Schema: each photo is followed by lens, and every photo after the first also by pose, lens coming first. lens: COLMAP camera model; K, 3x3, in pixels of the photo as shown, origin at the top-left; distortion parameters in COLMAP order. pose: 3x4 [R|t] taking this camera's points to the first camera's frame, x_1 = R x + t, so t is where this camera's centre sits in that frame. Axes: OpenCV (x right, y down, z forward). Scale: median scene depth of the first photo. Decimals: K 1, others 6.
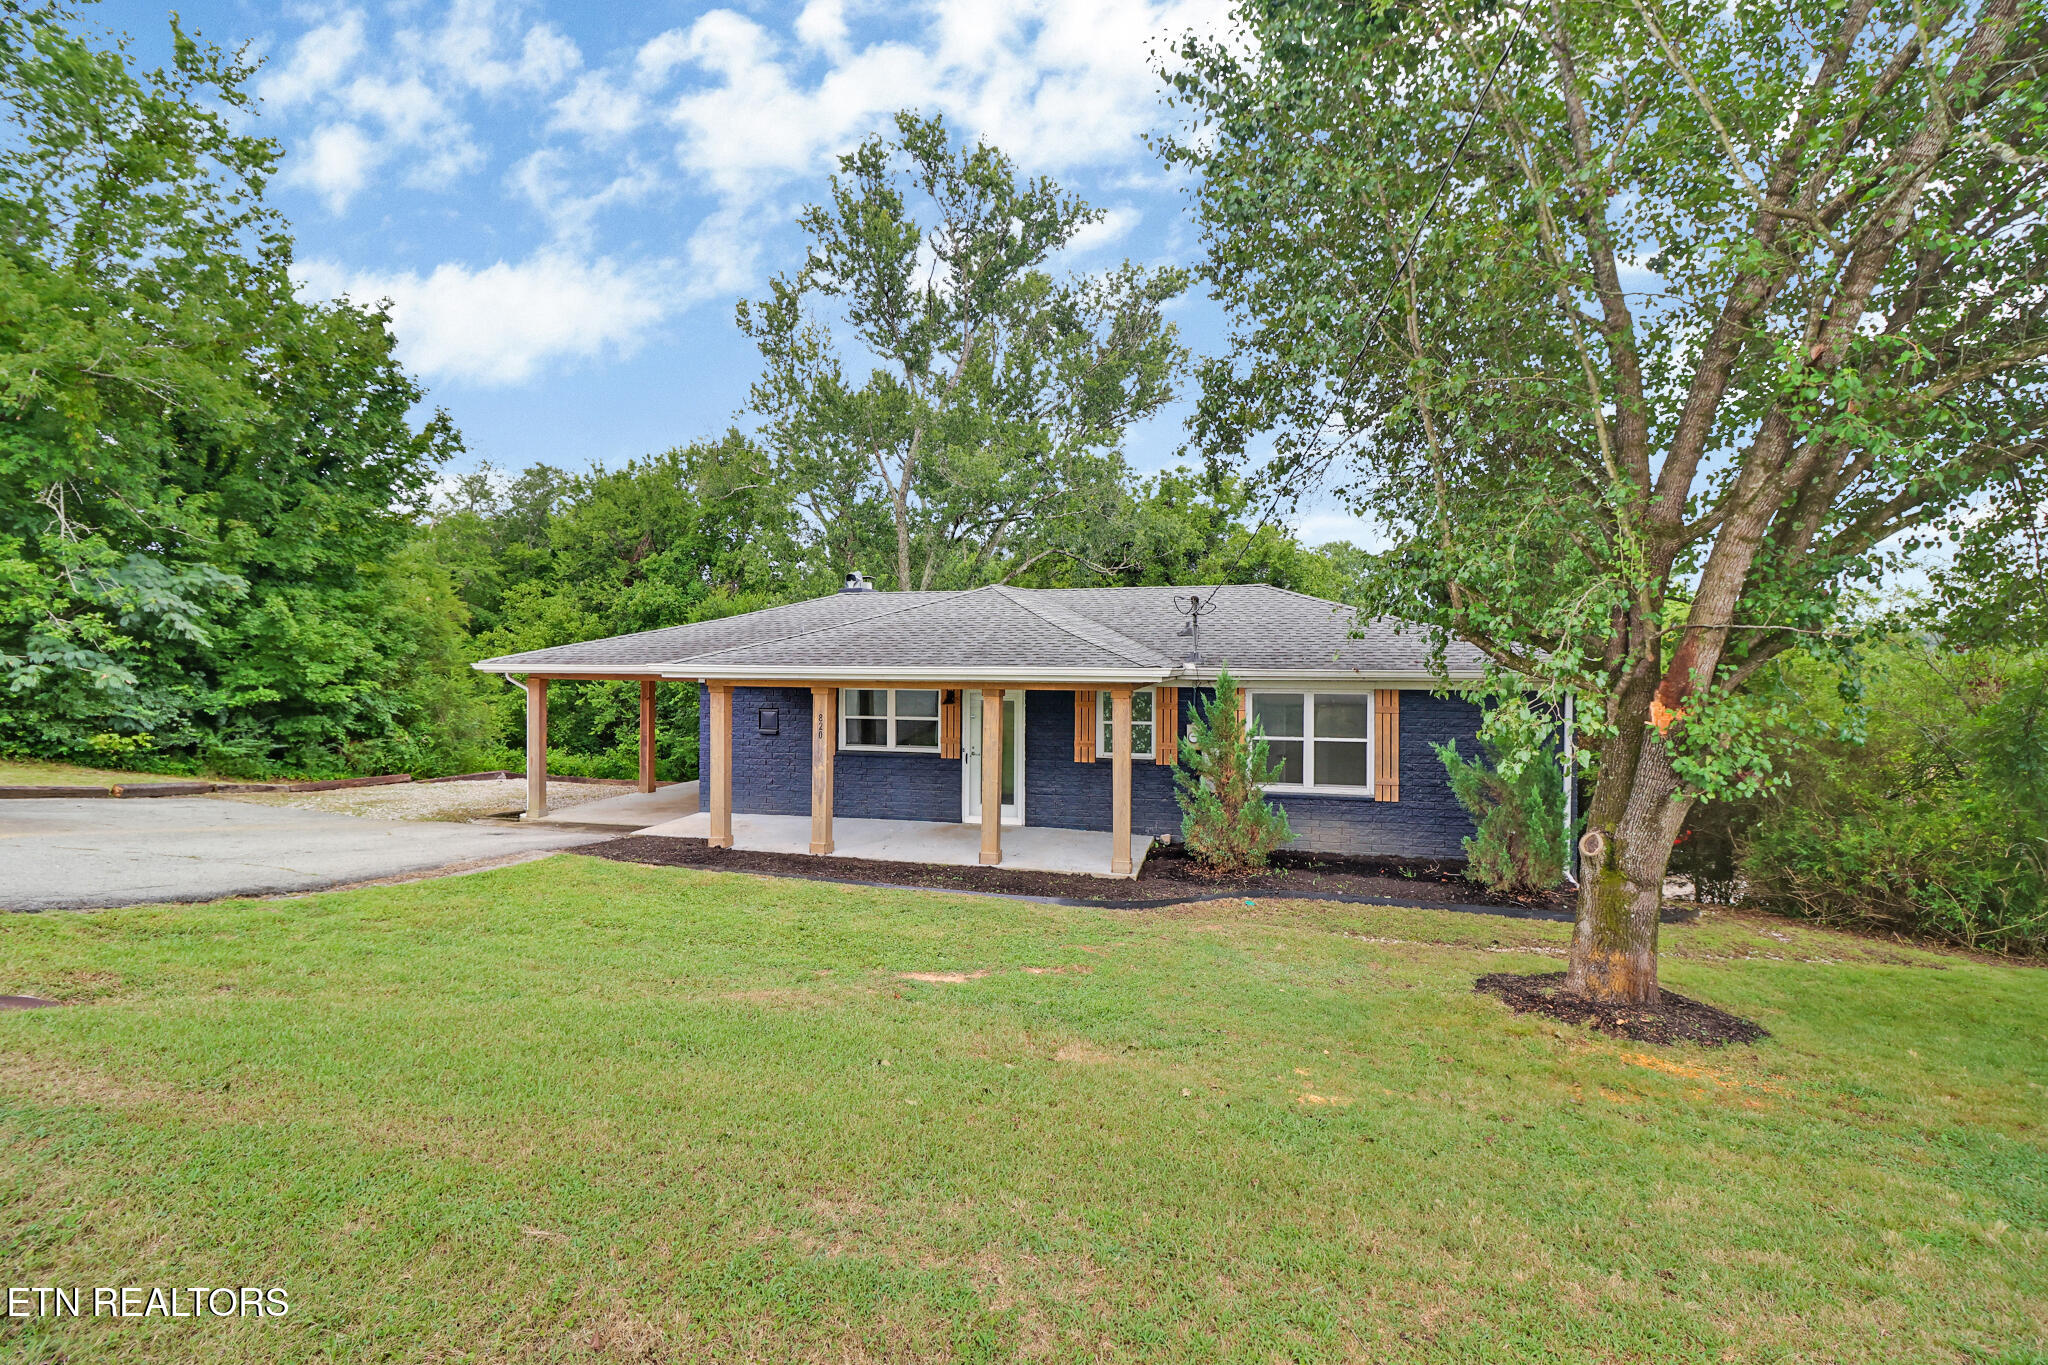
lens RADIAL K [[957.0, 0, 1042.1], [0, 957.0, 647.3], [0, 0, 1]] dist [-0.008258, -0.011732]
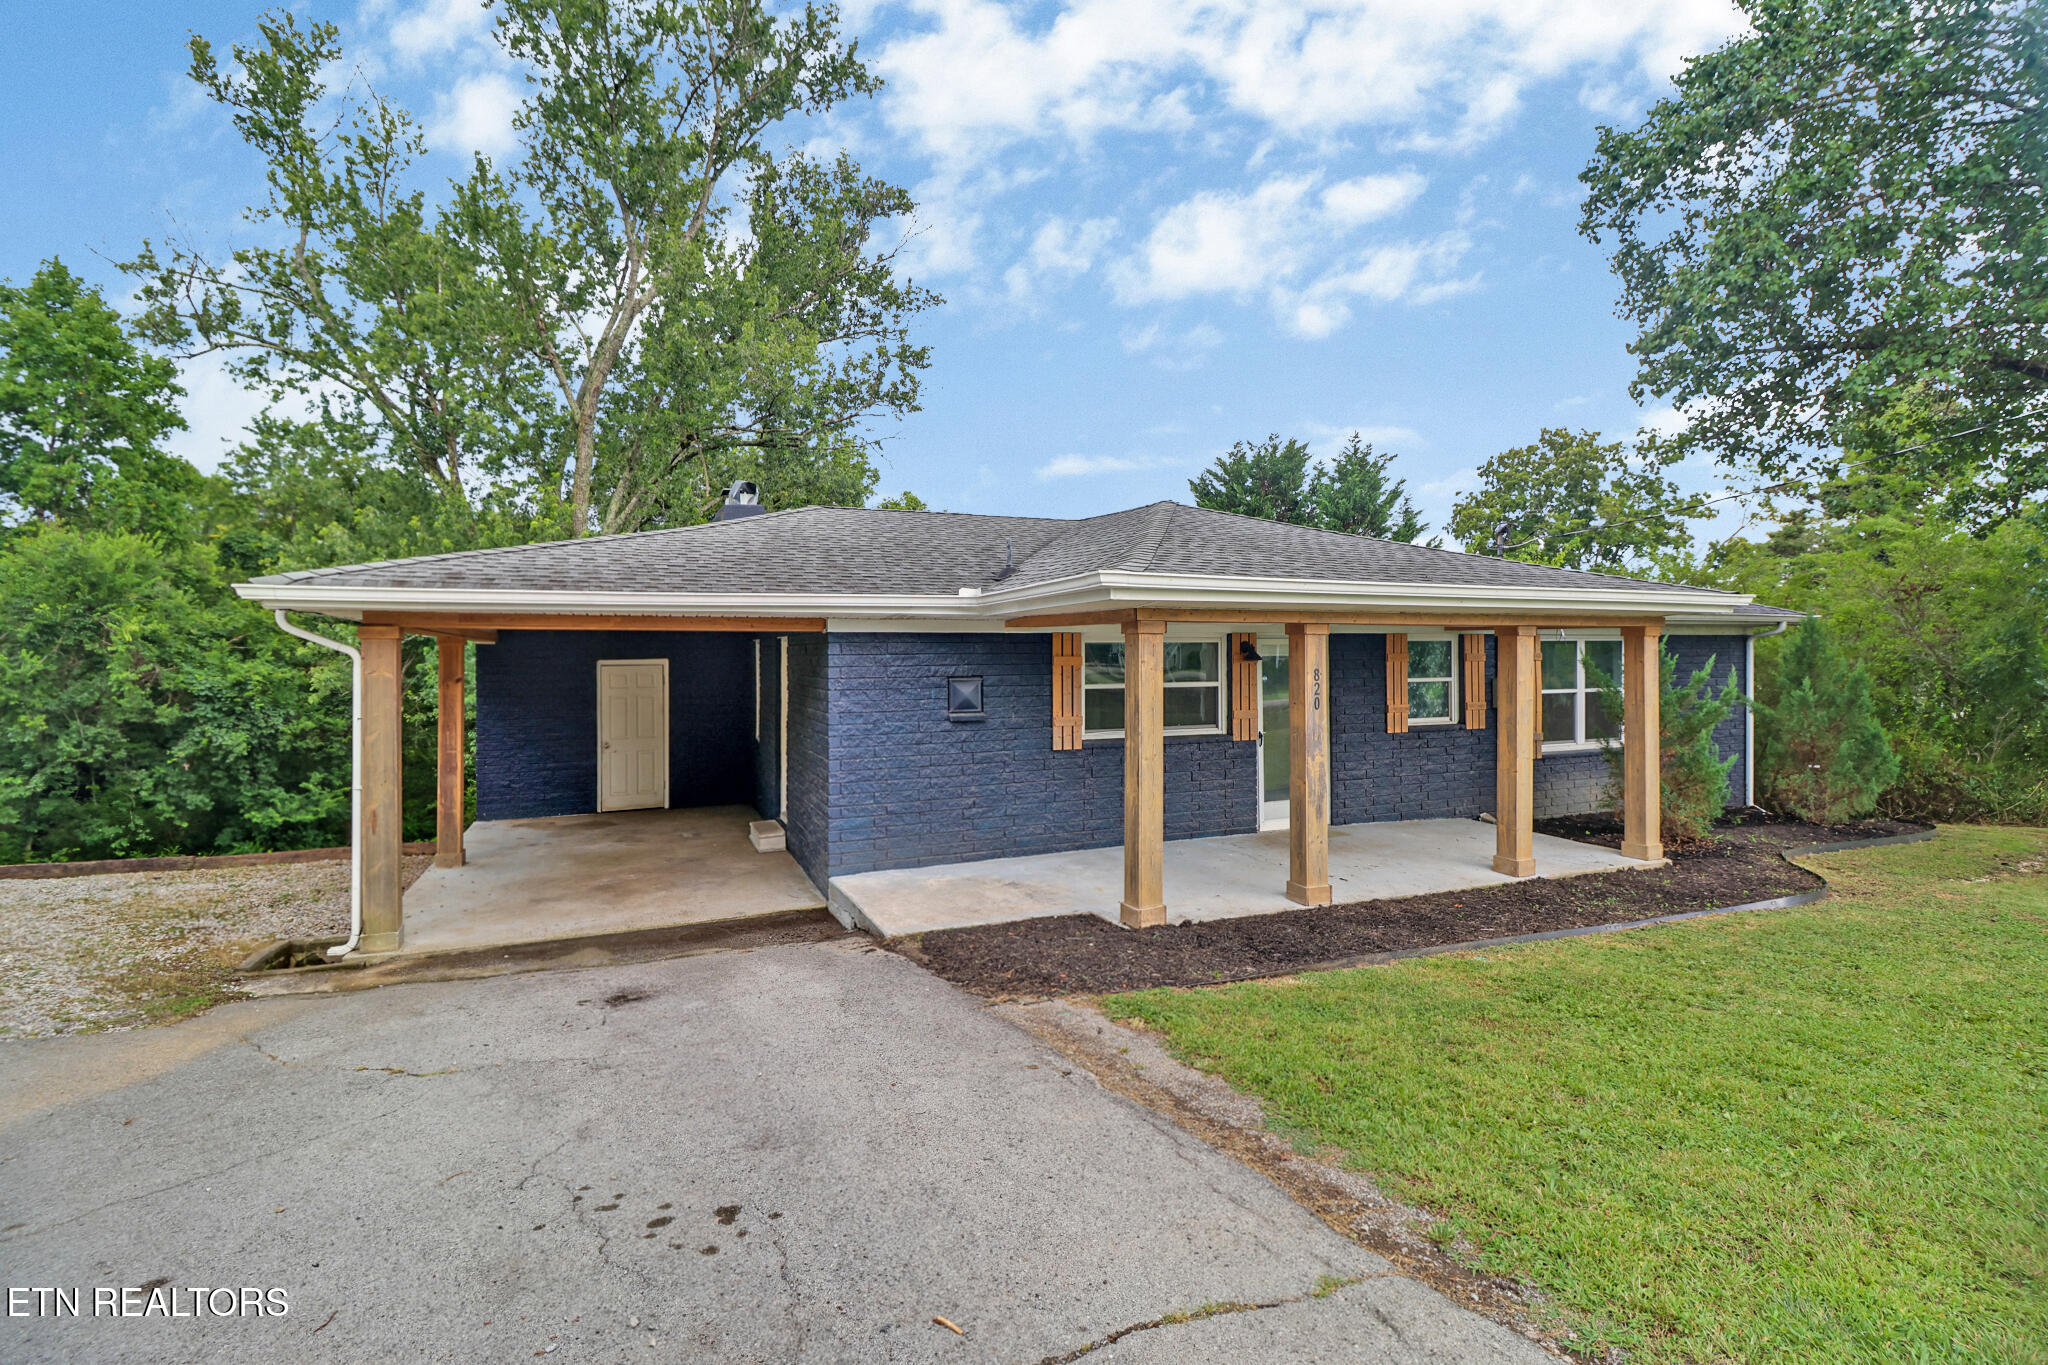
lens RADIAL K [[957.0, 0, 1042.1], [0, 957.0, 647.3], [0, 0, 1]] dist [-0.008258, -0.011732]
pose [[0.794582, -0.001557, 0.607154, -0.612452], [-0.000039, 0.999997, 0.002616, 0.048585], [-0.607156, -0.002103, 0.794580, 0.546226]]
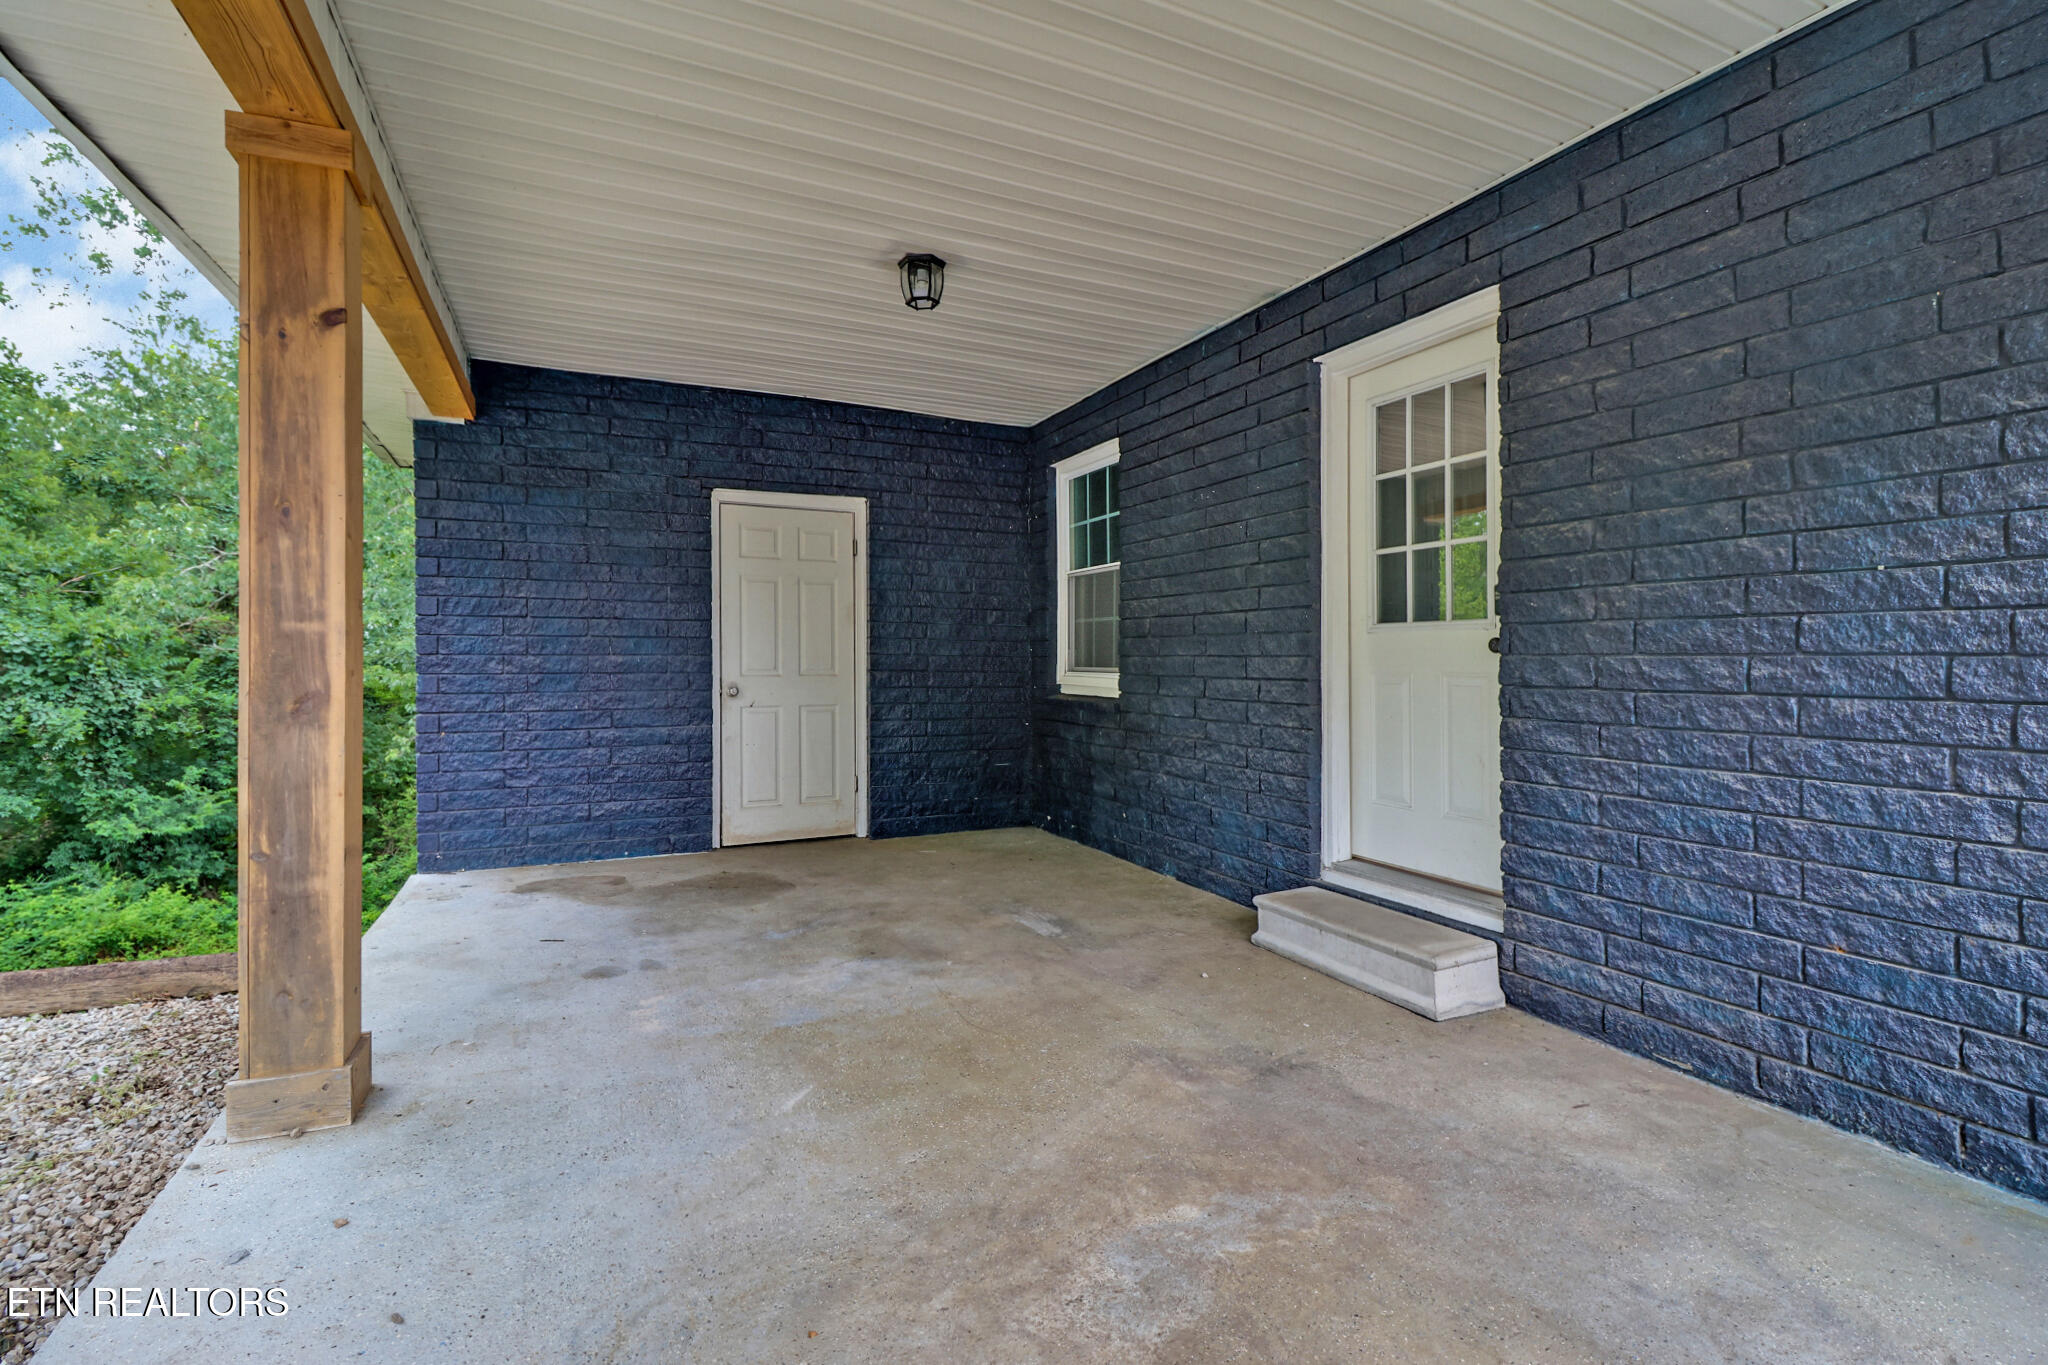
lens RADIAL K [[953.5, 0, 1024.0], [0, 953.5, 682.5], [0, 0, 1]] dist [0.000441, -0.011692]
pose [[0.776244, -0.008666, 0.630373, -0.540215], [-0.013667, 0.999439, 0.030569, 0.129219], [-0.630285, -0.032345, 0.775690, 1.158252]]
